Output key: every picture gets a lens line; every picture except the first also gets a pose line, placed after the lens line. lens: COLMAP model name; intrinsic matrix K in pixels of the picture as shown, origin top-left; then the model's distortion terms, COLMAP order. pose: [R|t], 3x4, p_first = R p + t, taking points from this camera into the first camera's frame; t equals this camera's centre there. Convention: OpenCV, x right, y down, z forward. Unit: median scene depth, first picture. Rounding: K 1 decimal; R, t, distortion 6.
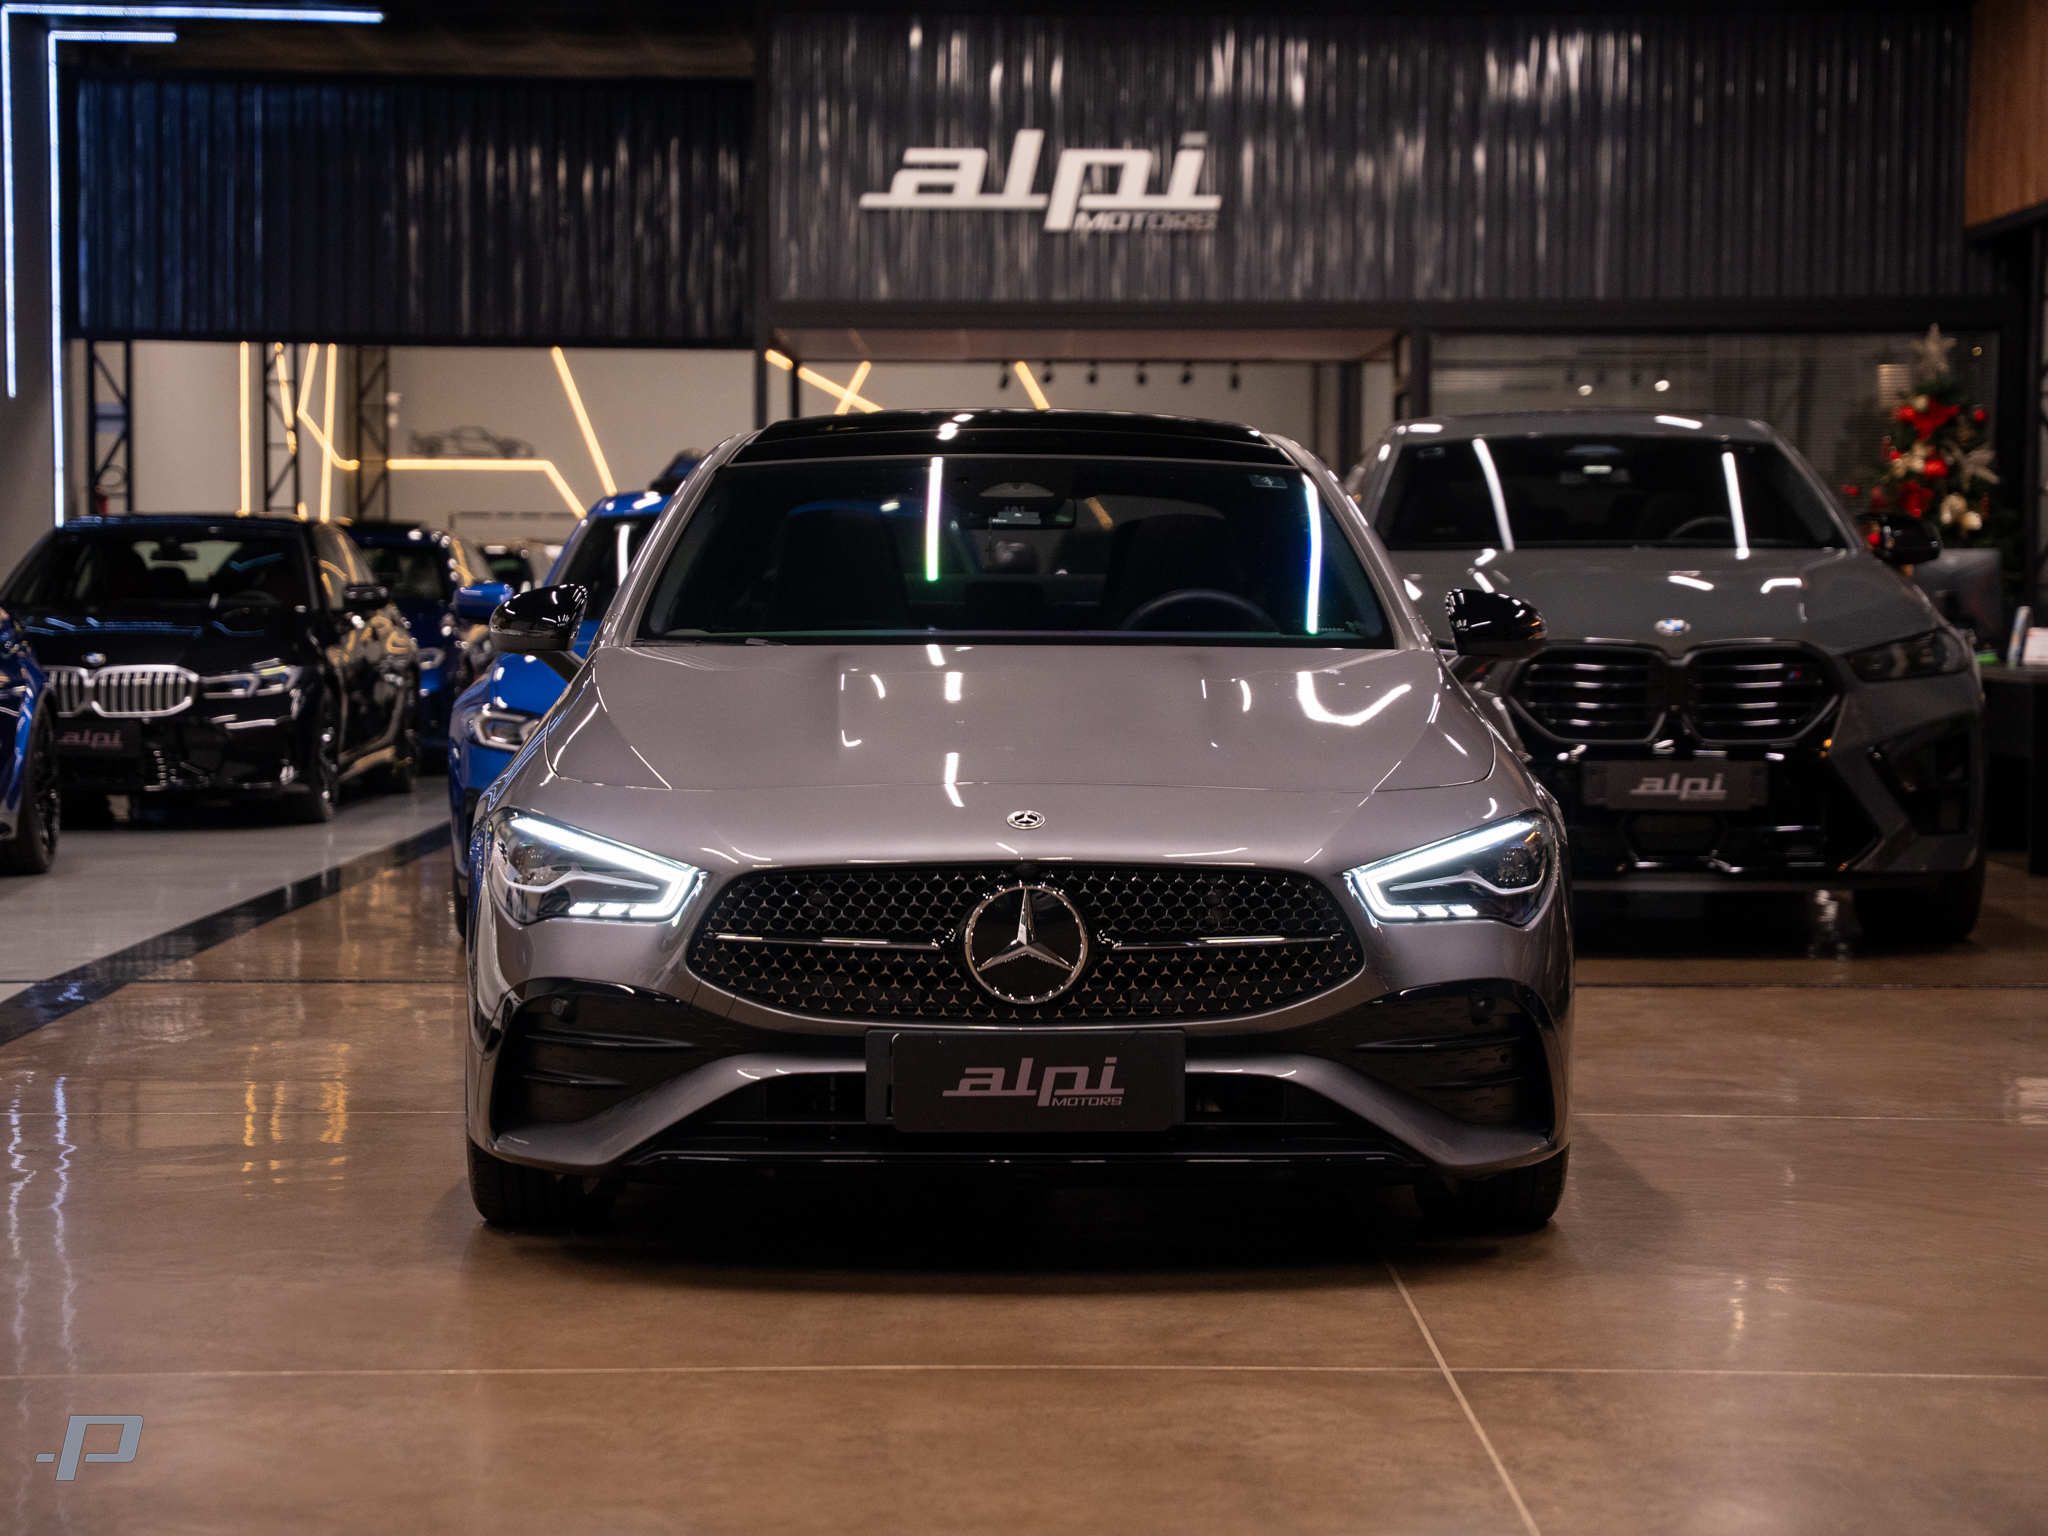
lens RADIAL K [[4223.9, 0, 1030.6], [0, 4223.9, 812.5], [0, 0, 1]] dist [0.225471, 0.000000]
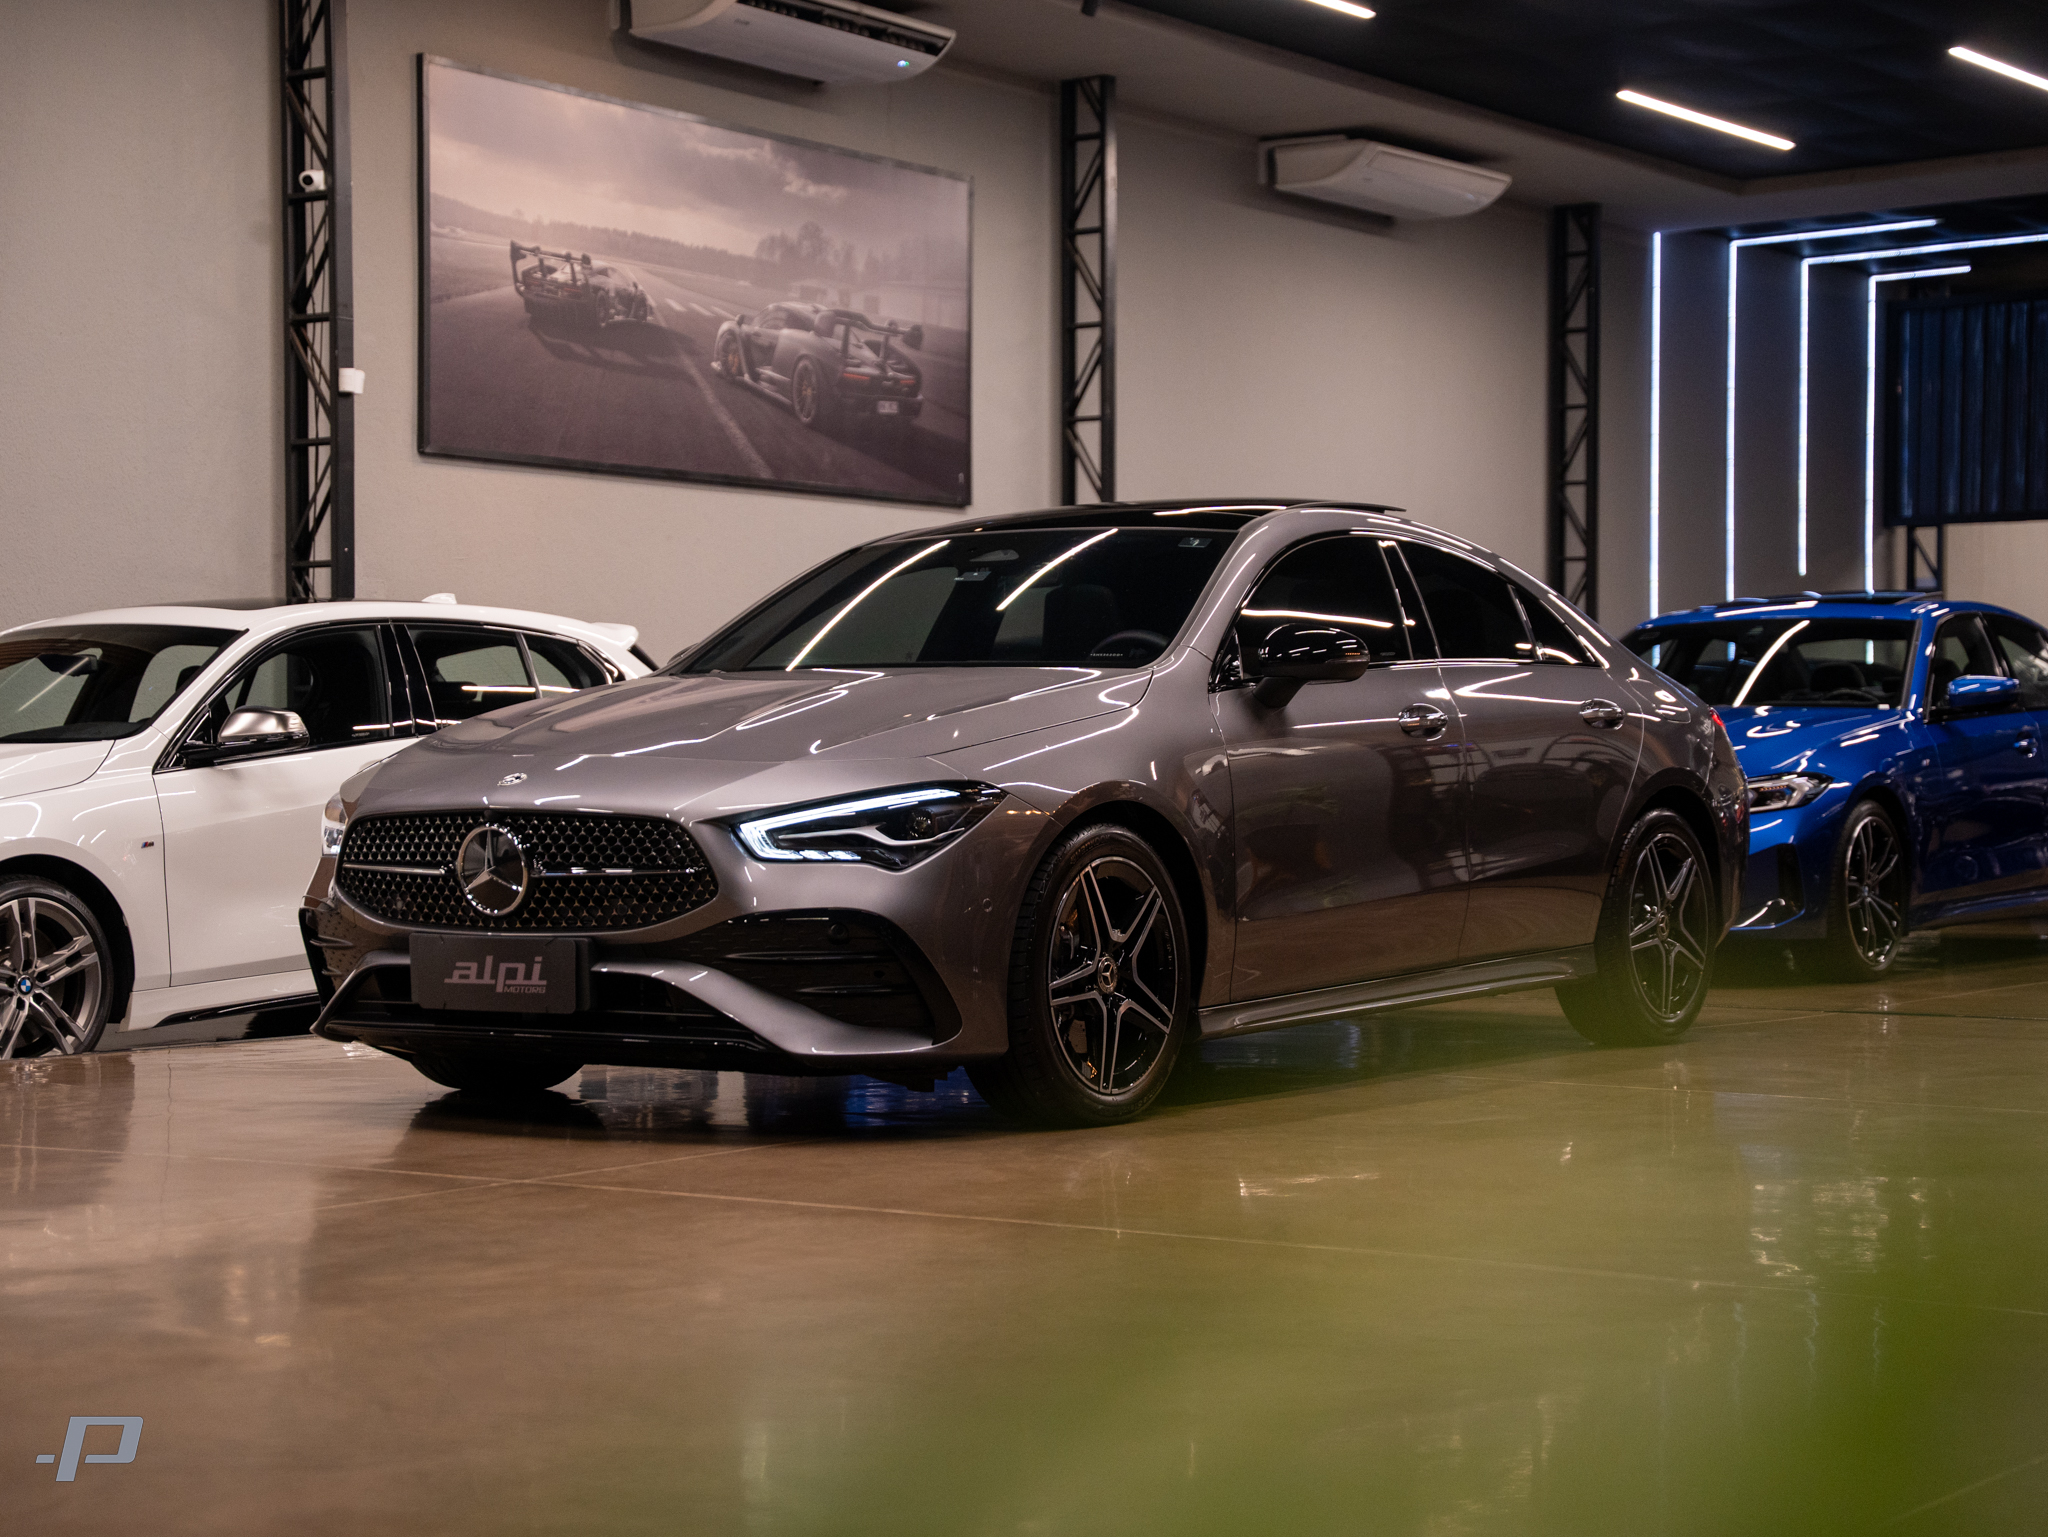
lens RADIAL K [[3581.4, 0, 1019.4], [0, 3581.4, 770.4], [0, 0, 1]] dist [0.162672, 0.000000]
pose [[0.825811, -0.004001, -0.563933, 0.374961], [-0.024888, 0.998742, -0.043532, 0.021516], [0.563397, 0.049984, 0.824673, 0.072532]]
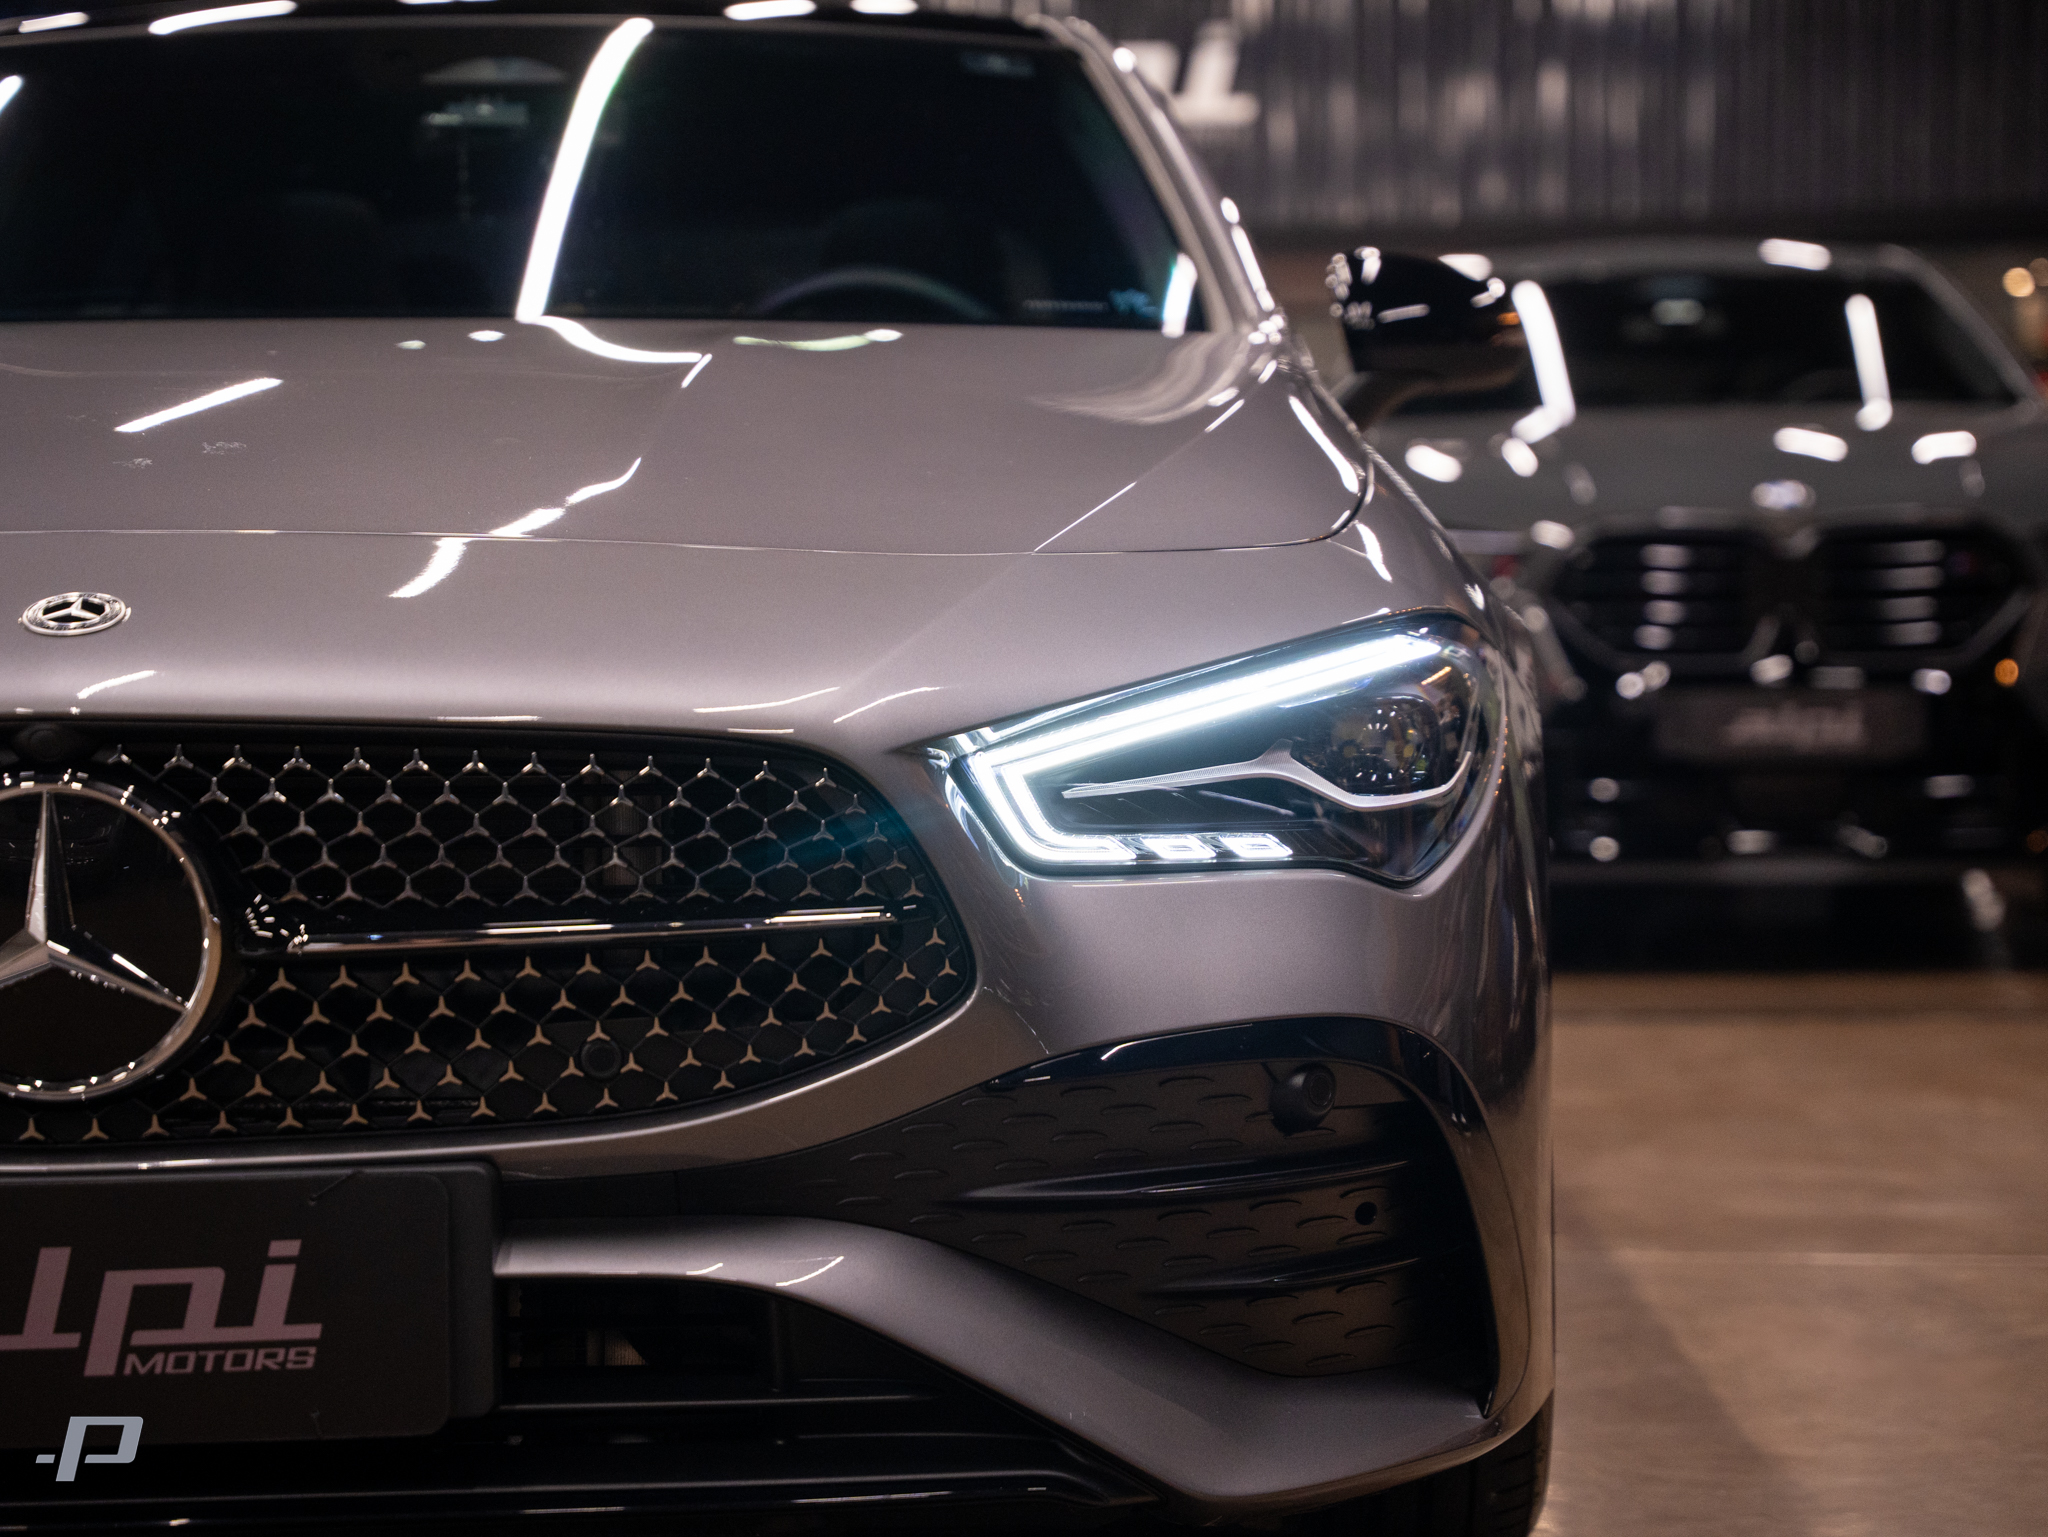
lens RADIAL K [[4223.9, 0, 1044.6], [0, 4223.9, 757.2], [0, 0, 1]] dist [0.225471, 0.000000]
pose [[0.999671, -0.010347, -0.023457, 0.045849], [0.009892, 0.999762, -0.019437, 0.011111], [0.023653, 0.019199, 0.999536, 0.299546]]
